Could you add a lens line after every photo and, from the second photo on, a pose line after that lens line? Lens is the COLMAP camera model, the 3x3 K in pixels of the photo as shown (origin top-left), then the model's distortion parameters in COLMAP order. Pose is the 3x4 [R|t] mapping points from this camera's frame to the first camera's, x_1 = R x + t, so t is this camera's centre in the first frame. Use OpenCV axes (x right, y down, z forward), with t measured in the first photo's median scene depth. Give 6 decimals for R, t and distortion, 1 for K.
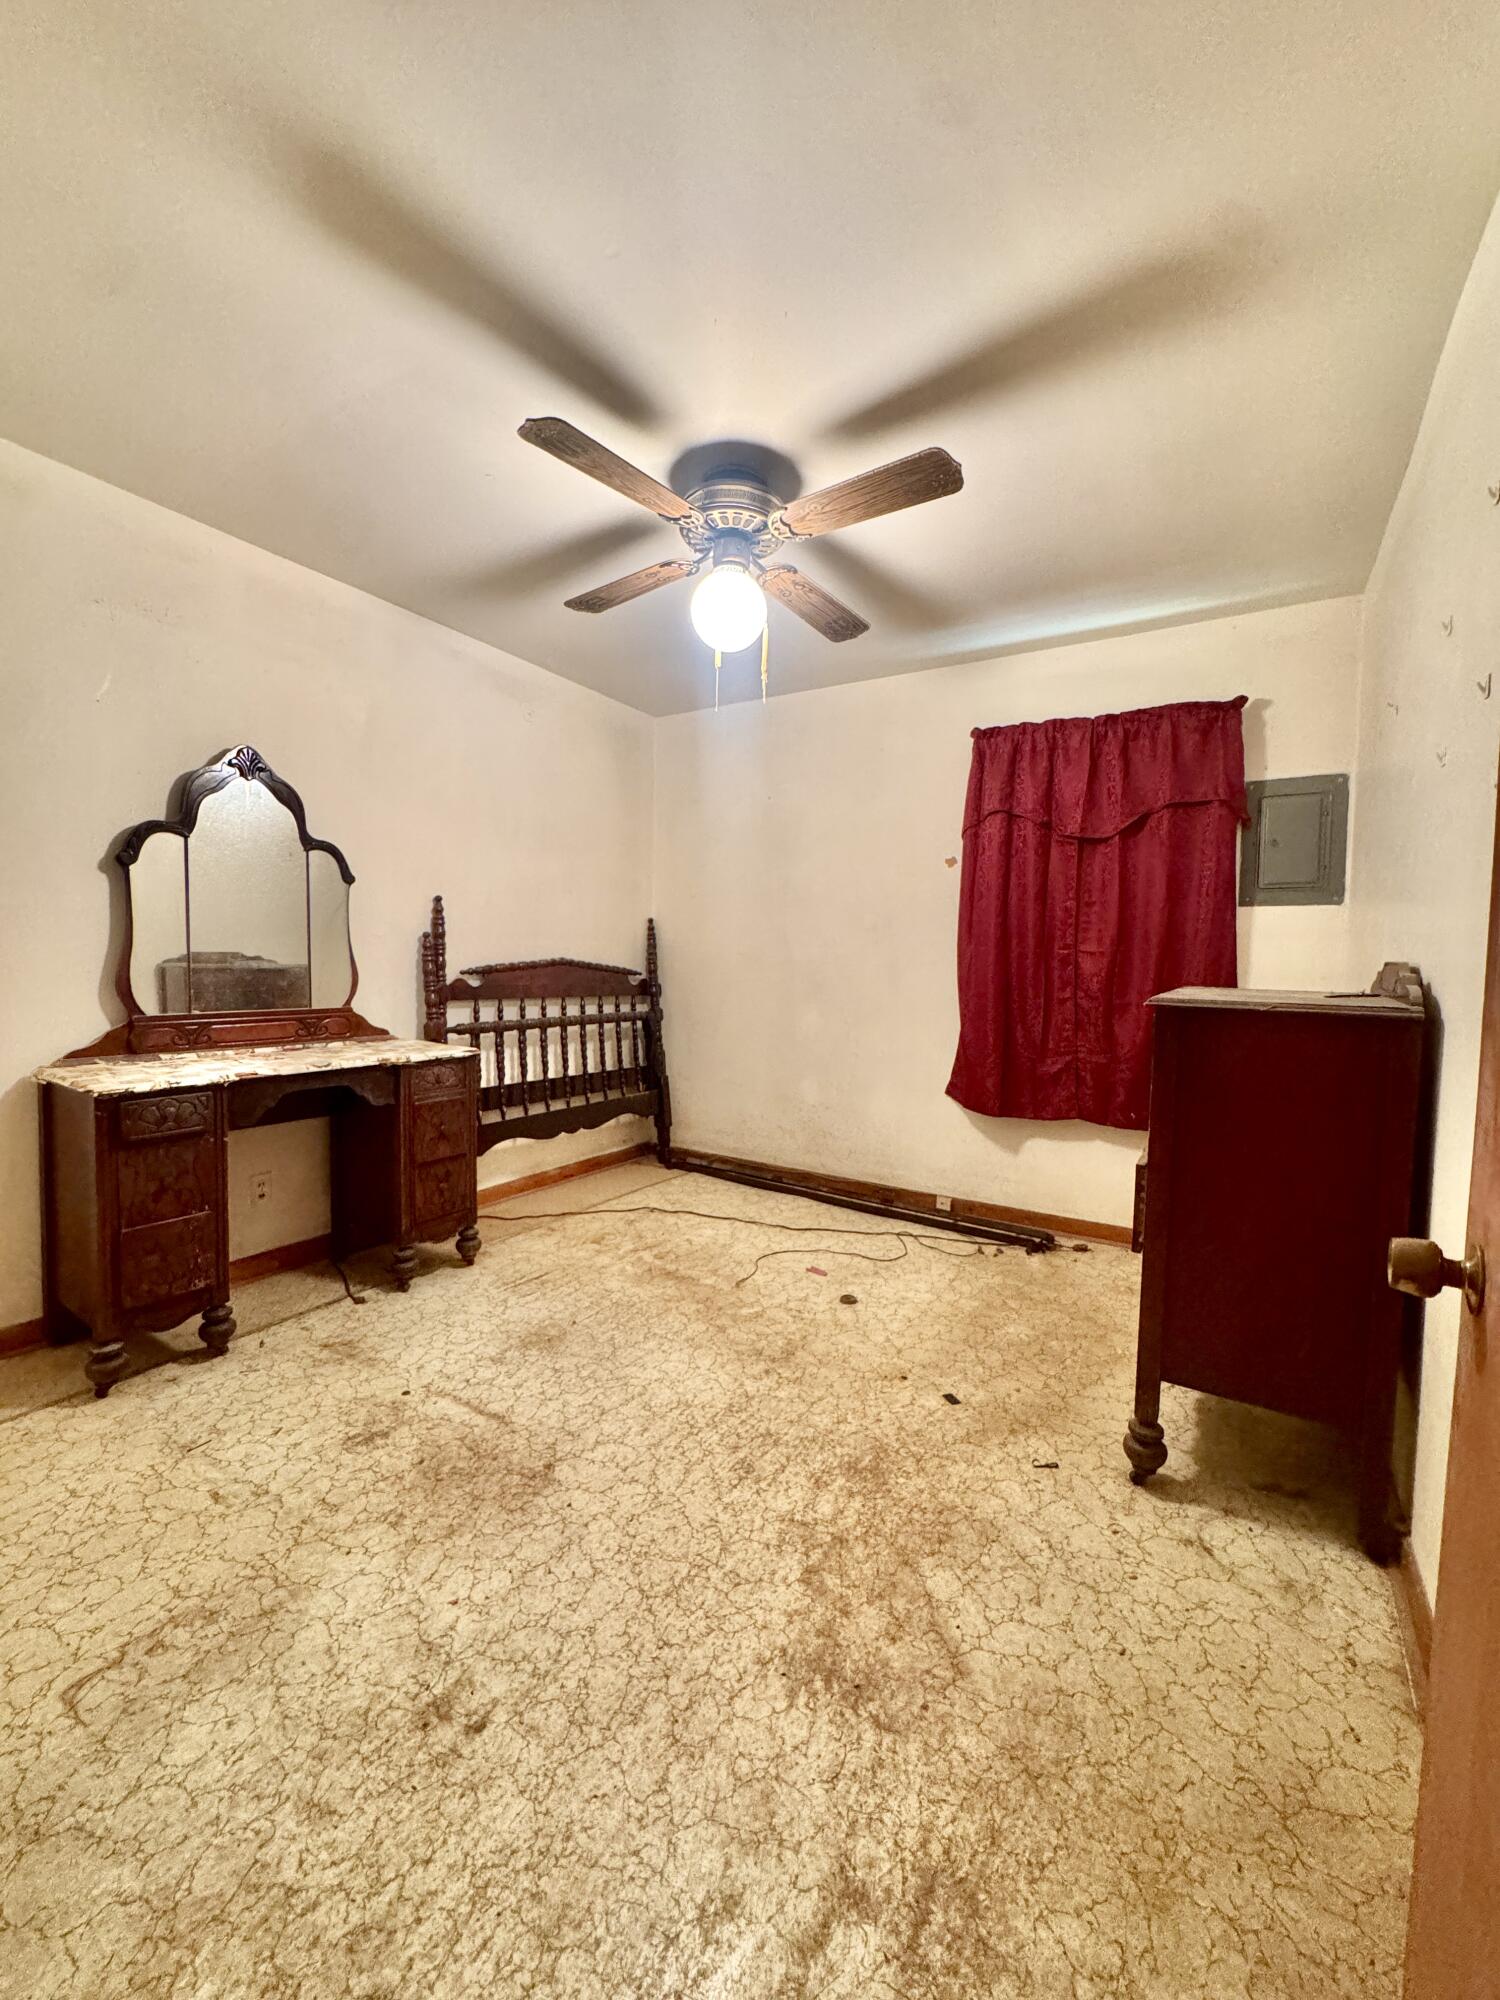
lens RADIAL K [[803.7, 0, 756.6], [0, 803.7, 1003.1], [0, 0, 1]] dist [-0.005195, 0.000920]
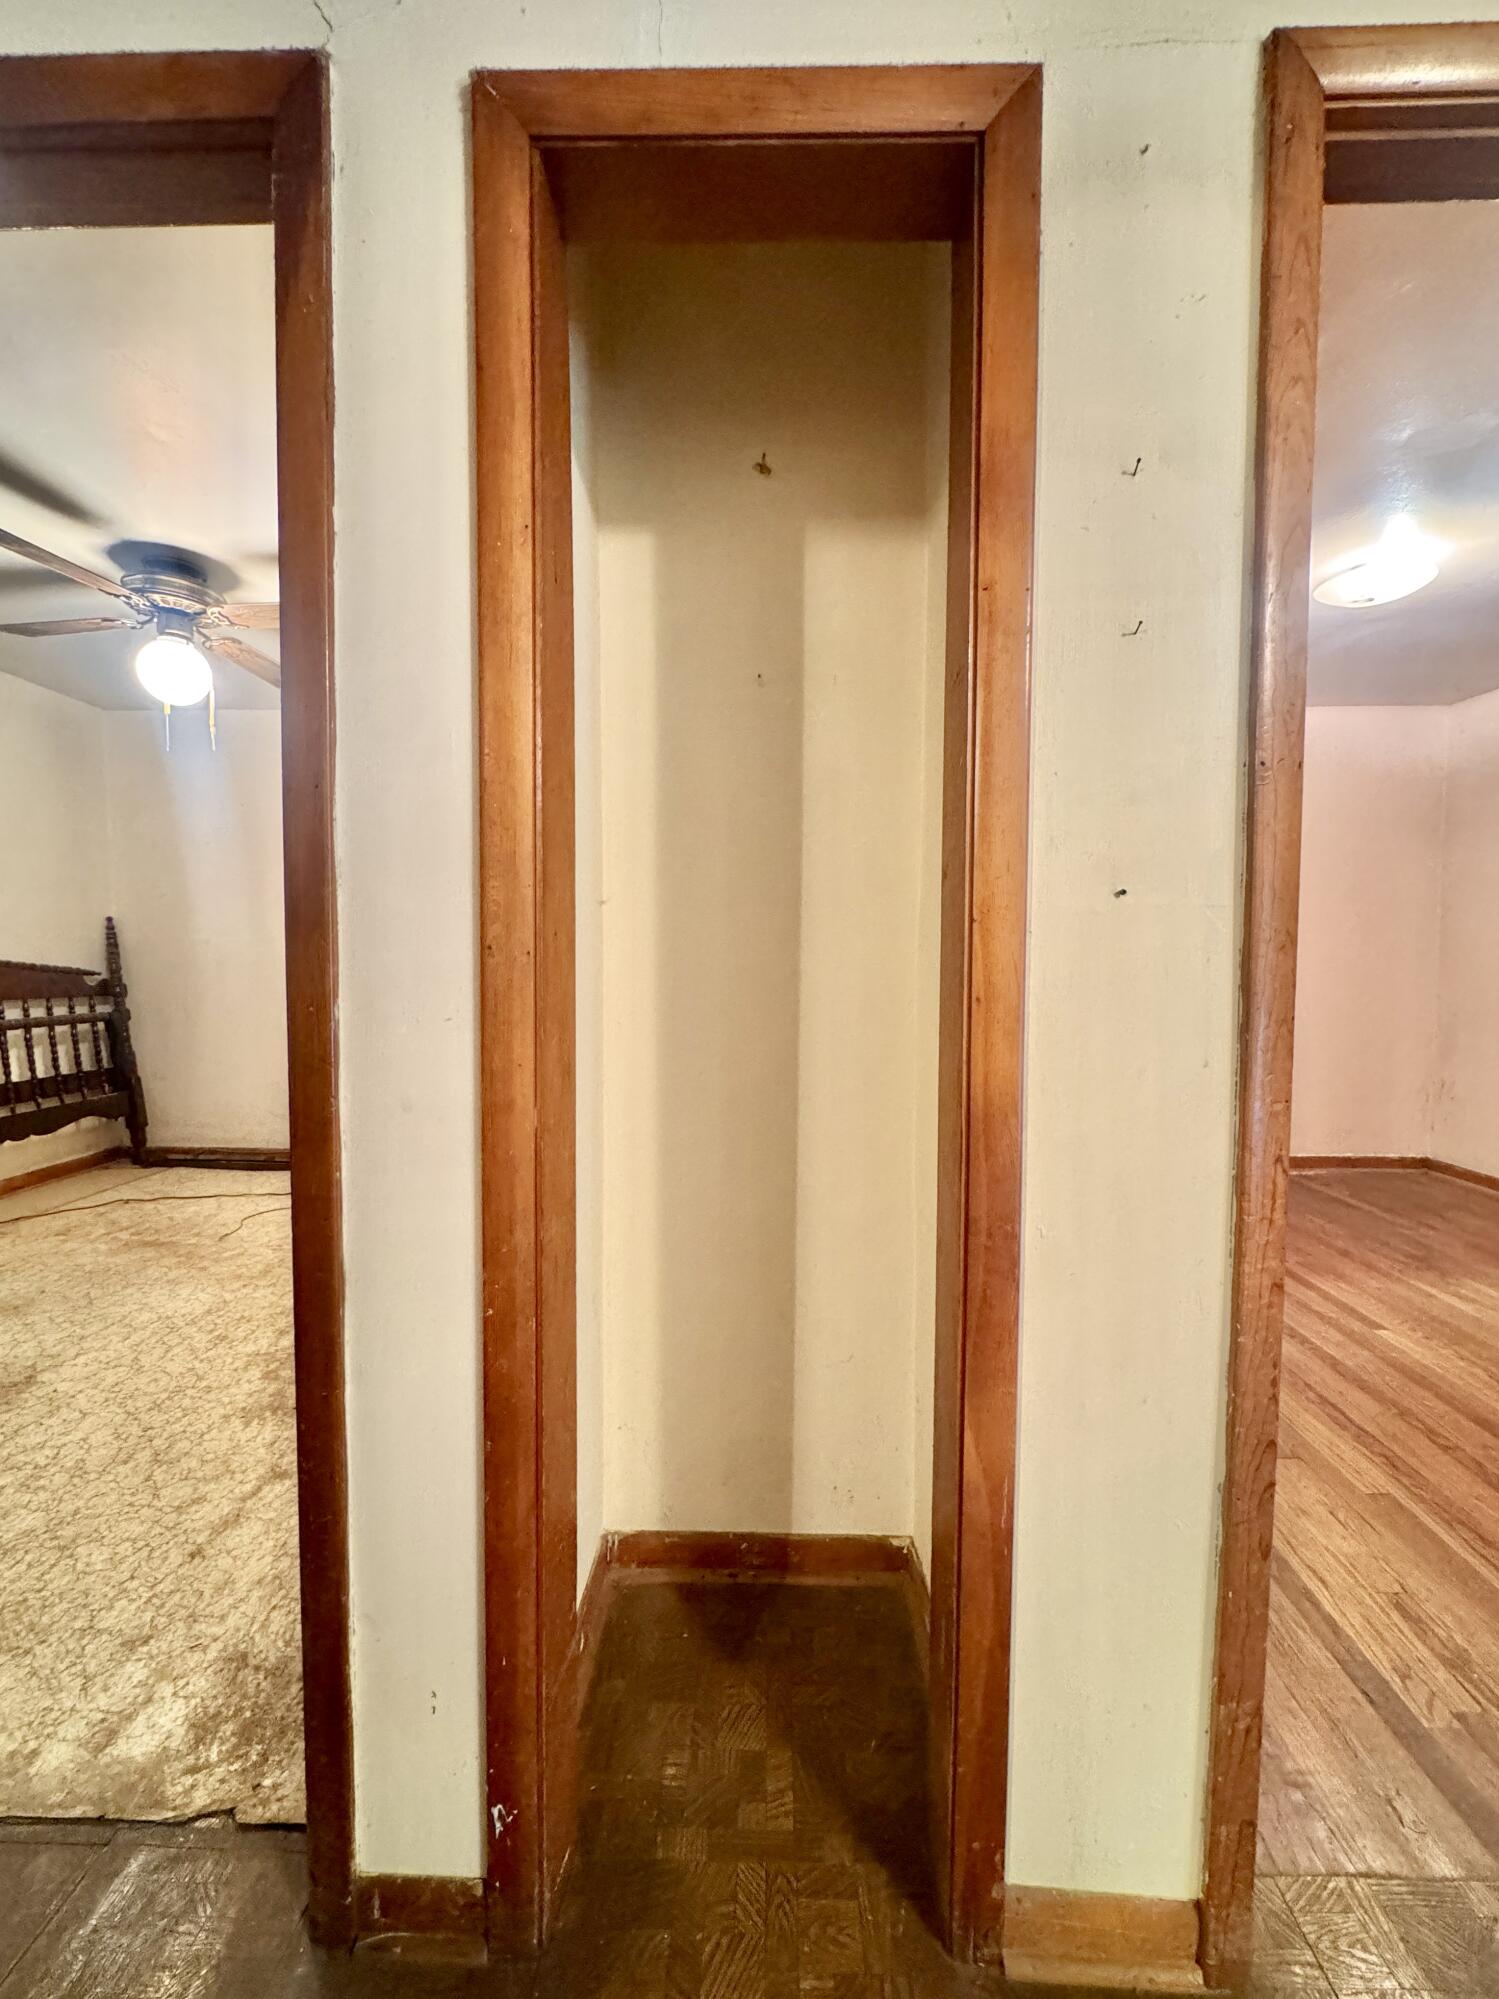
lens RADIAL K [[803.3, 0, 736.9], [0, 803.3, 998.8], [0, 0, 1]] dist [-0.005195, 0.000920]
pose [[0.862610, -0.046623, 0.503717, 0.039739], [0.043457, 0.998892, 0.018037, 0.012457], [-0.504000, 0.006331, 0.863680, -0.286069]]
